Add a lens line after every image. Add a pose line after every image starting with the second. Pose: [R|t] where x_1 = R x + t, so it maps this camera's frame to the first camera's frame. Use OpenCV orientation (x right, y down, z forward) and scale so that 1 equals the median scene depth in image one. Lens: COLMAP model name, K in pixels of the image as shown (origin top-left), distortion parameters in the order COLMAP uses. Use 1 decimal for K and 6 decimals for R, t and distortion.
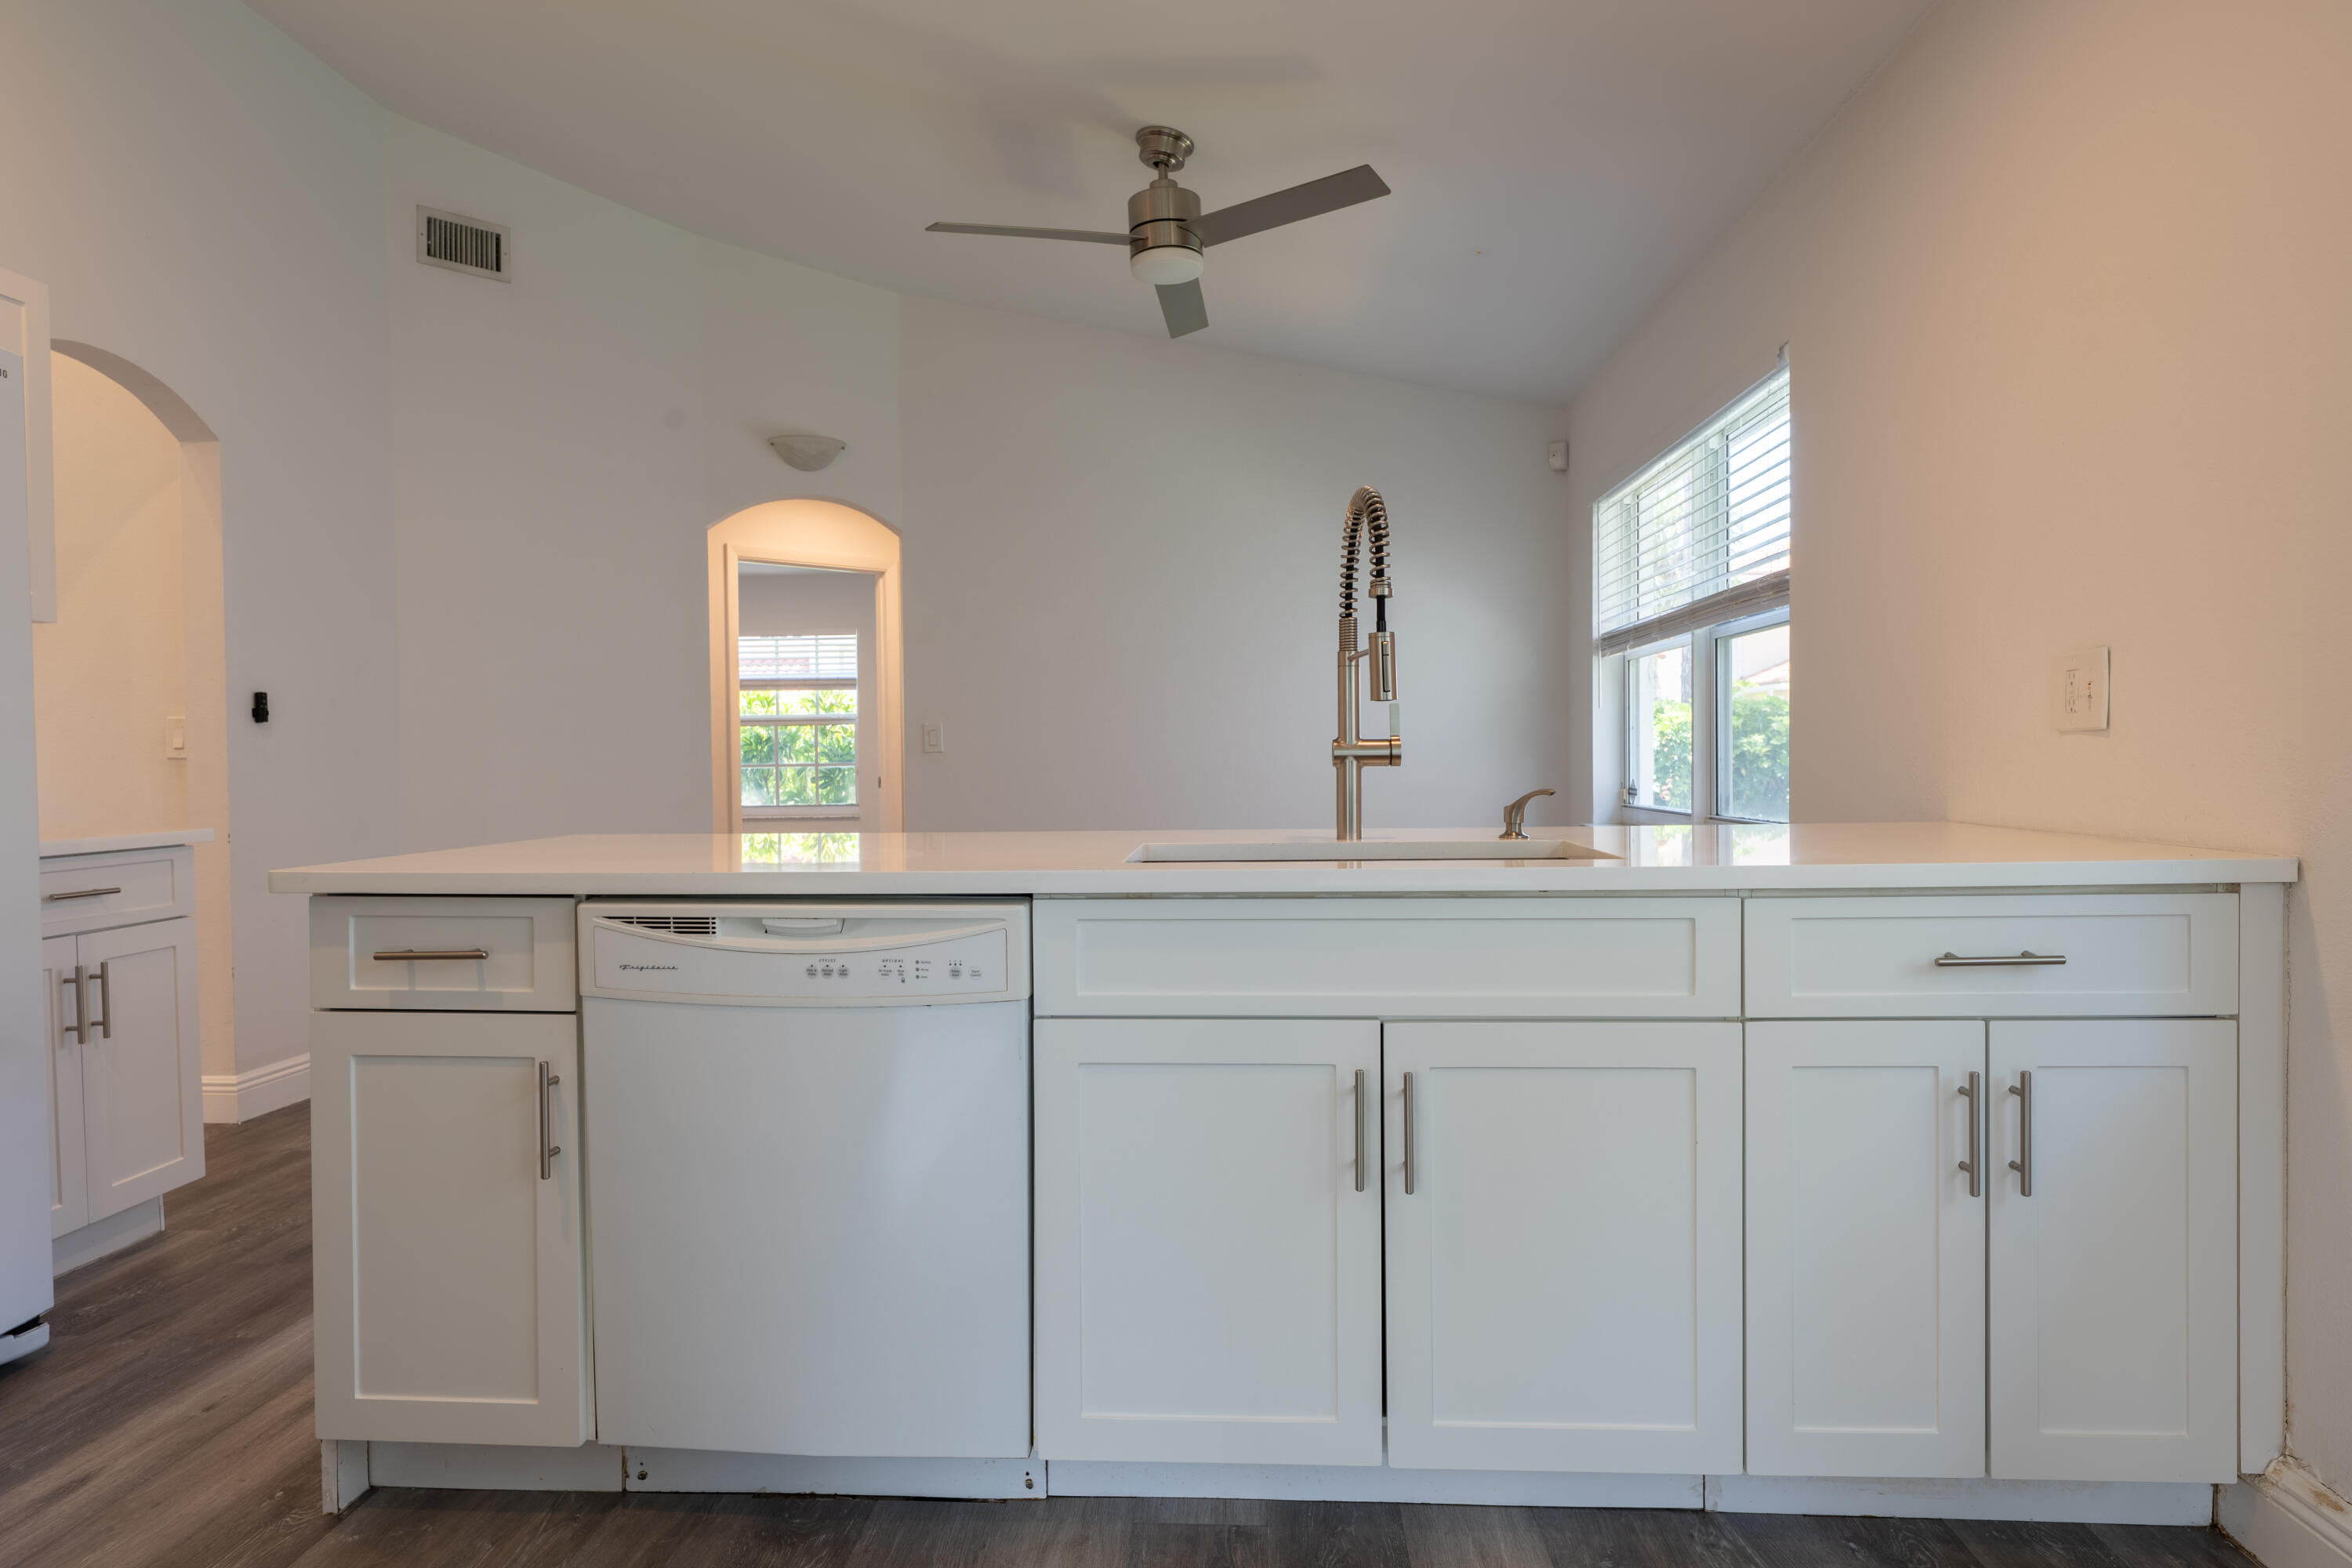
lens RADIAL K [[1340.3, 0, 1176.0], [0, 1340.3, 784.0], [0, 0, 1]] dist [-0.001194, 0.000868]
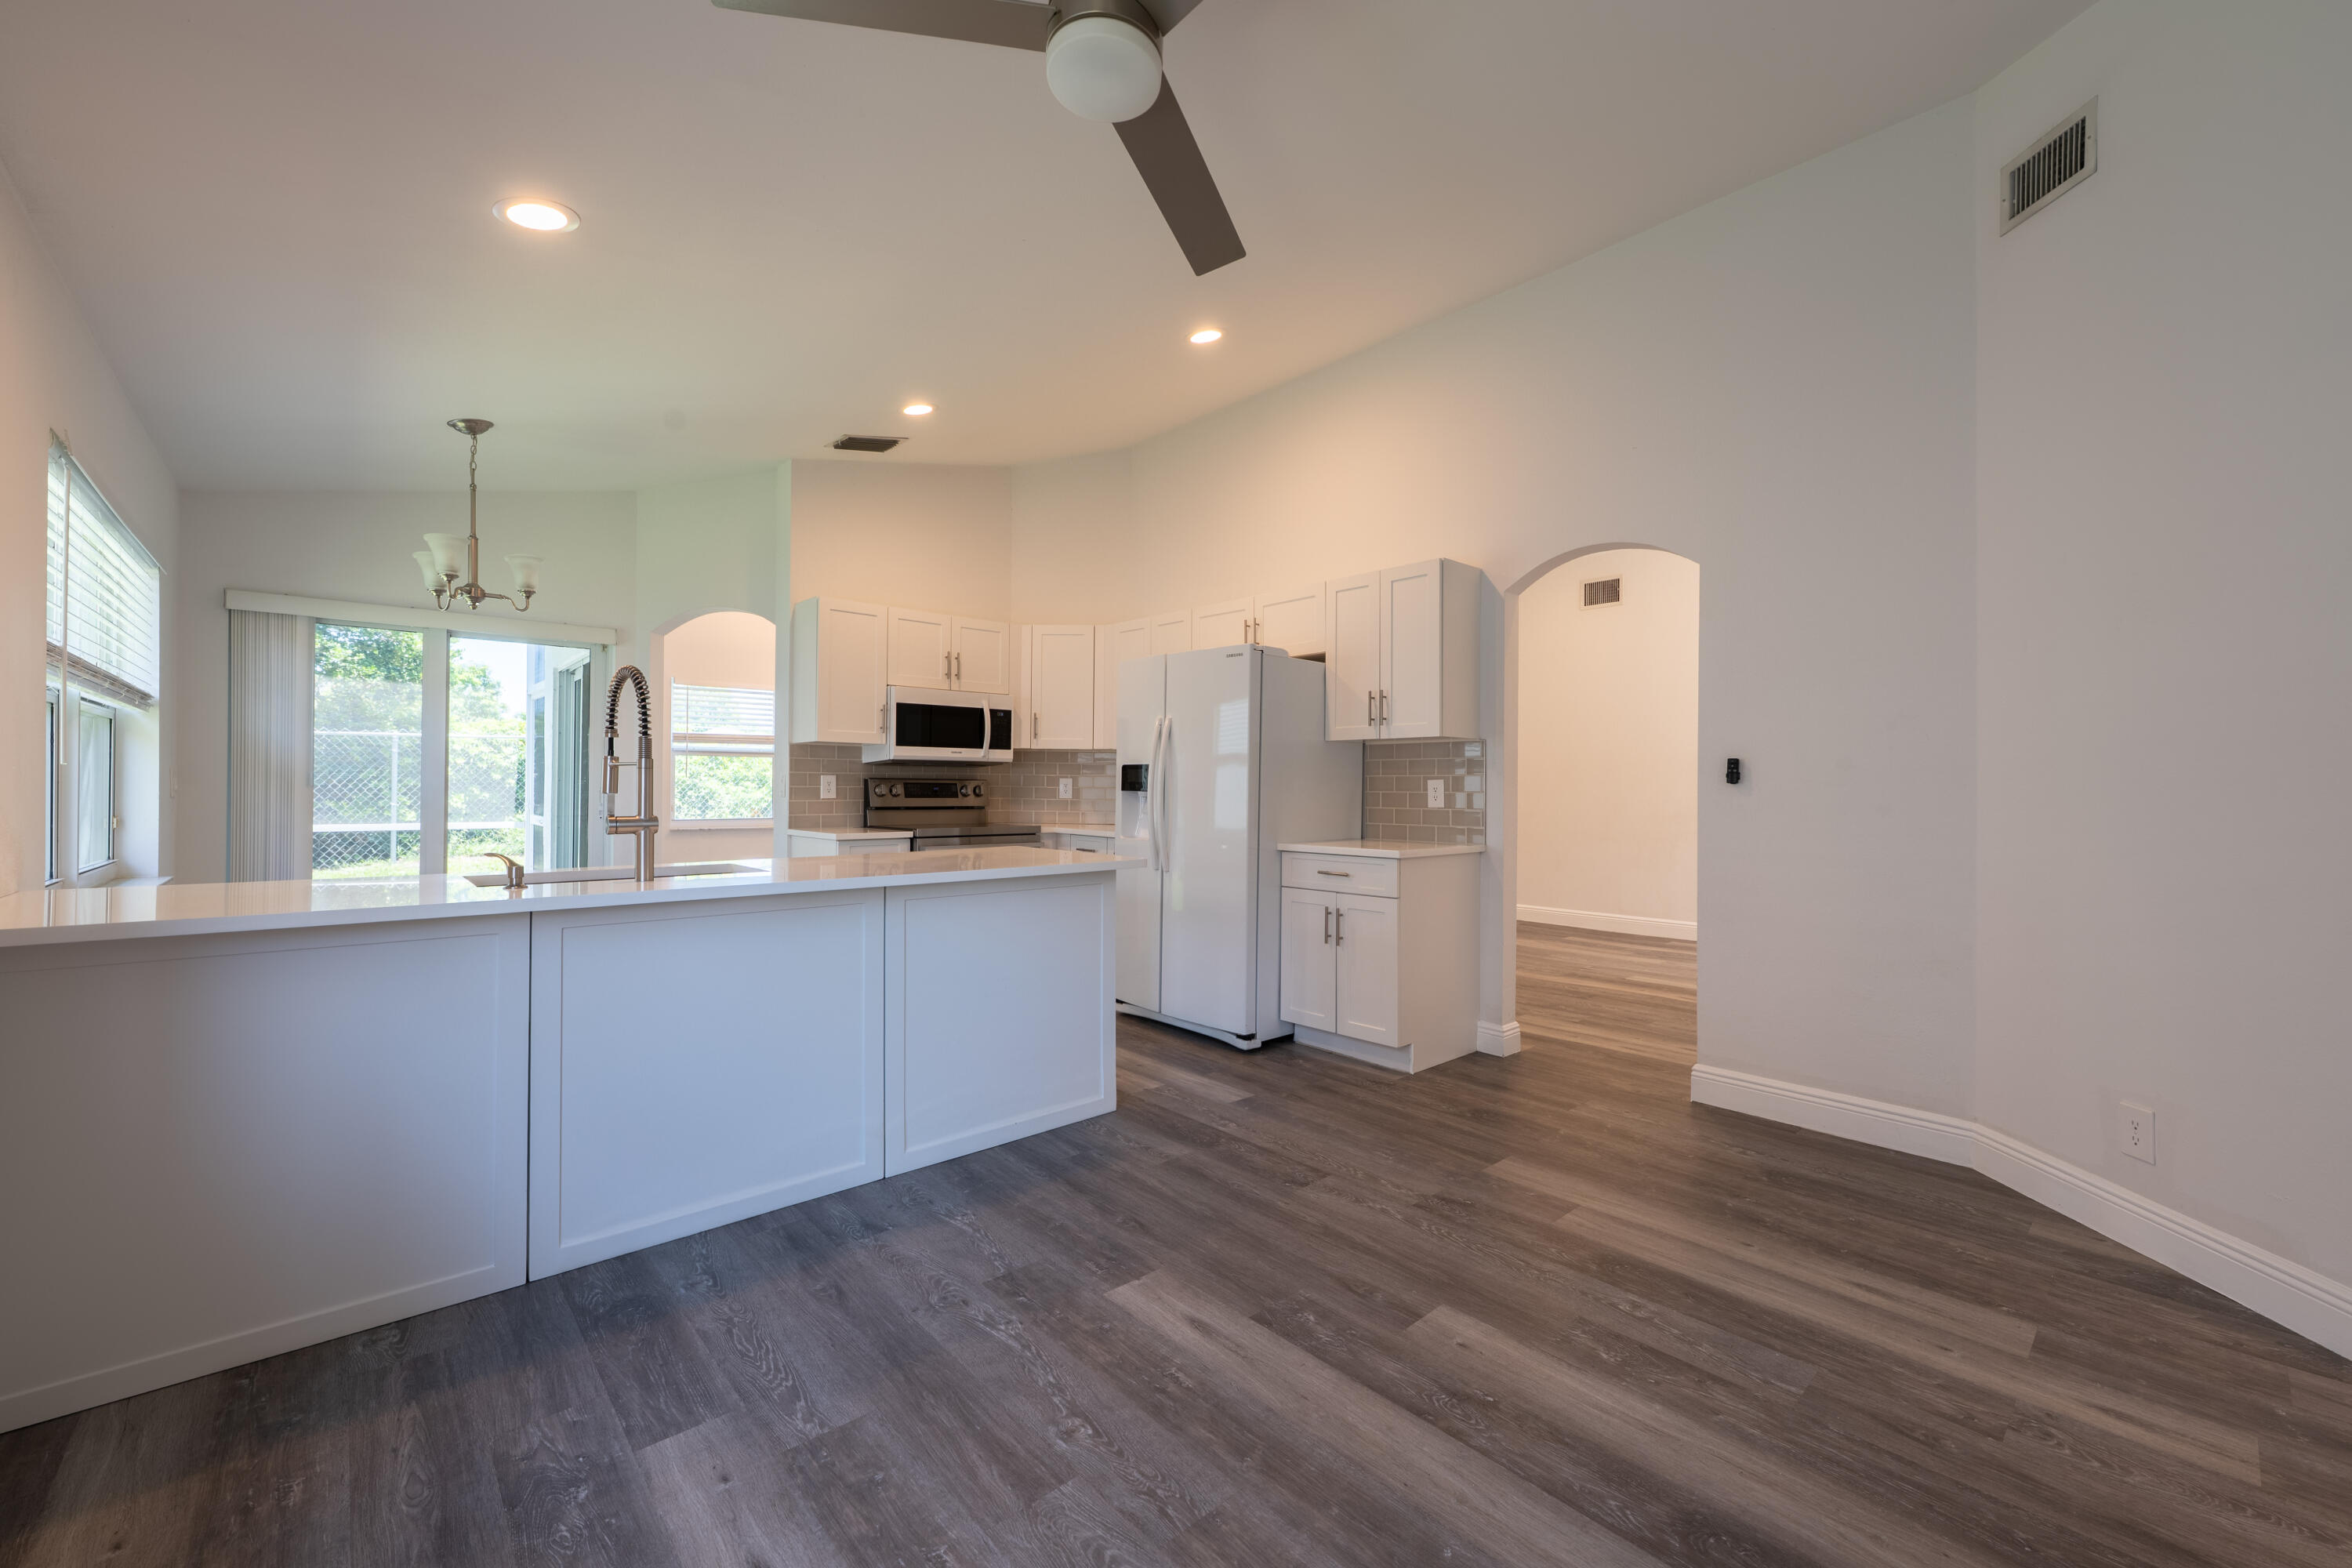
lens RADIAL K [[921.4, 0, 1176.0], [0, 921.4, 784.0], [0, 0, 1]] dist [-0.001443, 0.000180]
pose [[-0.710325, 0.005029, -0.703856, 0.446794], [-0.009487, 0.999815, 0.016718, -0.096195], [0.703810, 0.018553, -0.710146, 2.223923]]
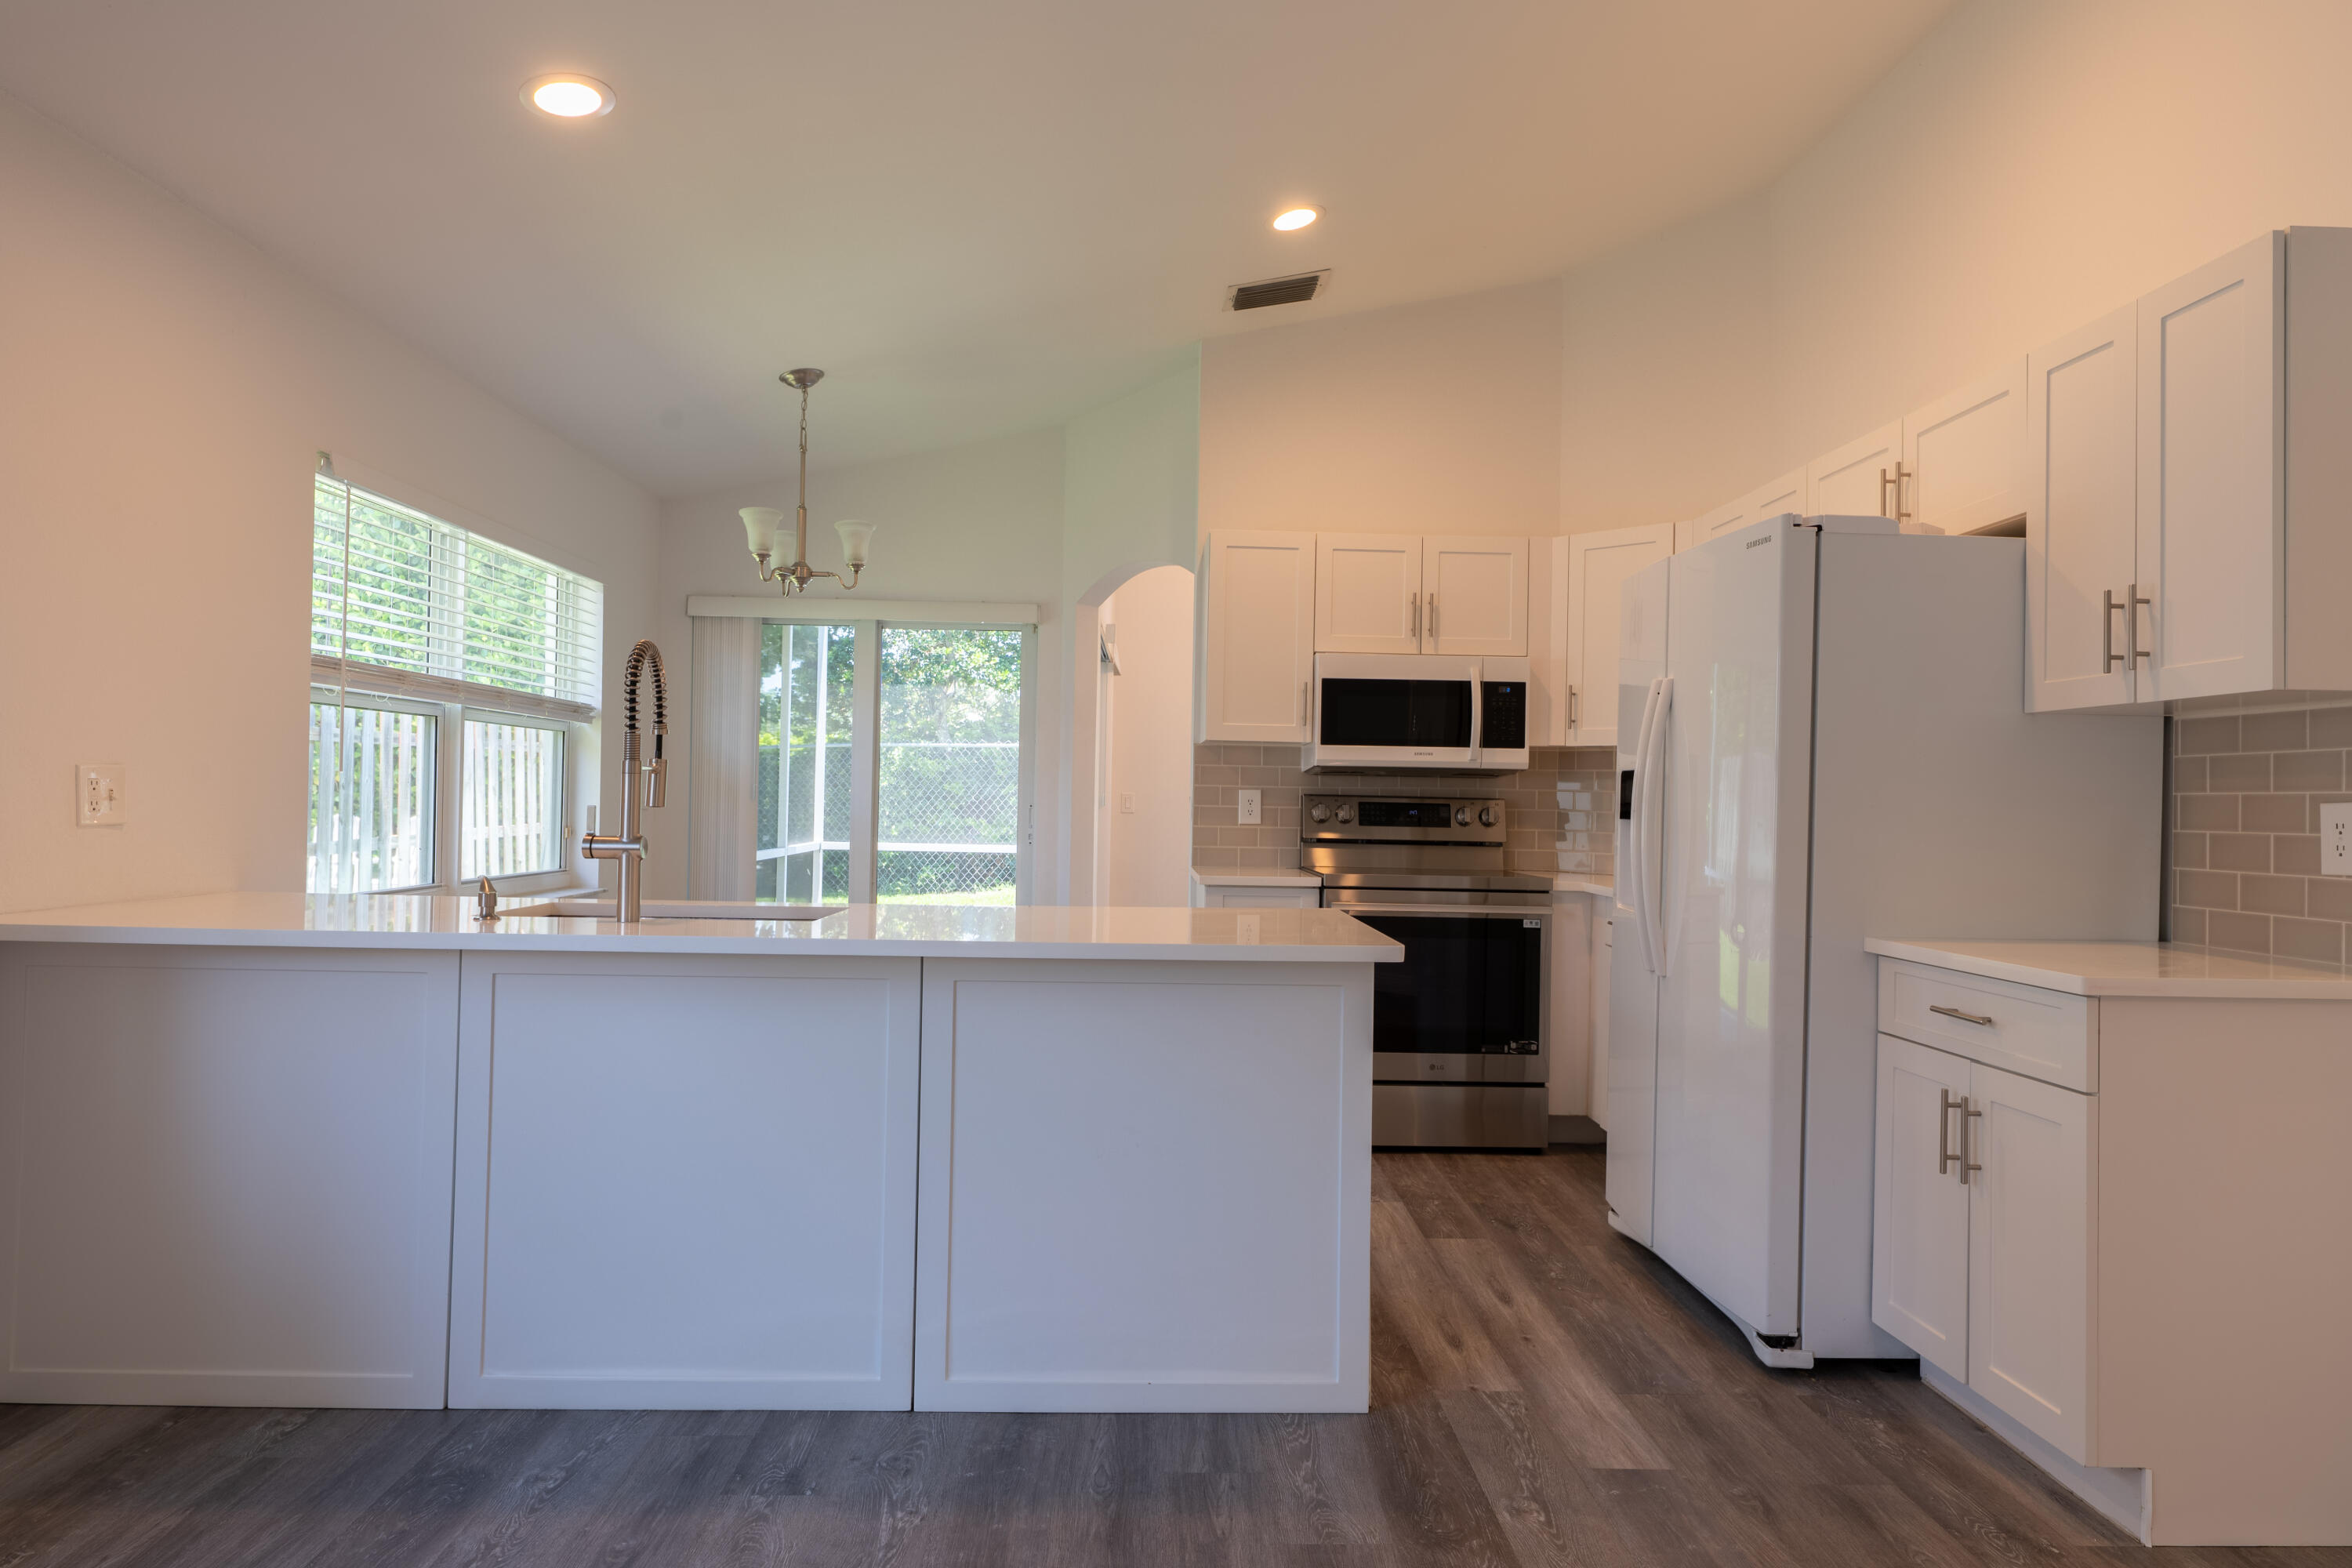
lens RADIAL K [[1343.0, 0, 1176.0], [0, 1343.0, 784.0], [0, 0, 1]] dist [-0.001019, -0.001953]
pose [[-0.996774, -0.008365, -0.079820, -0.252721], [-0.008704, 0.999955, 0.003899, -0.089547], [0.079784, 0.004582, -0.996802, 2.247932]]
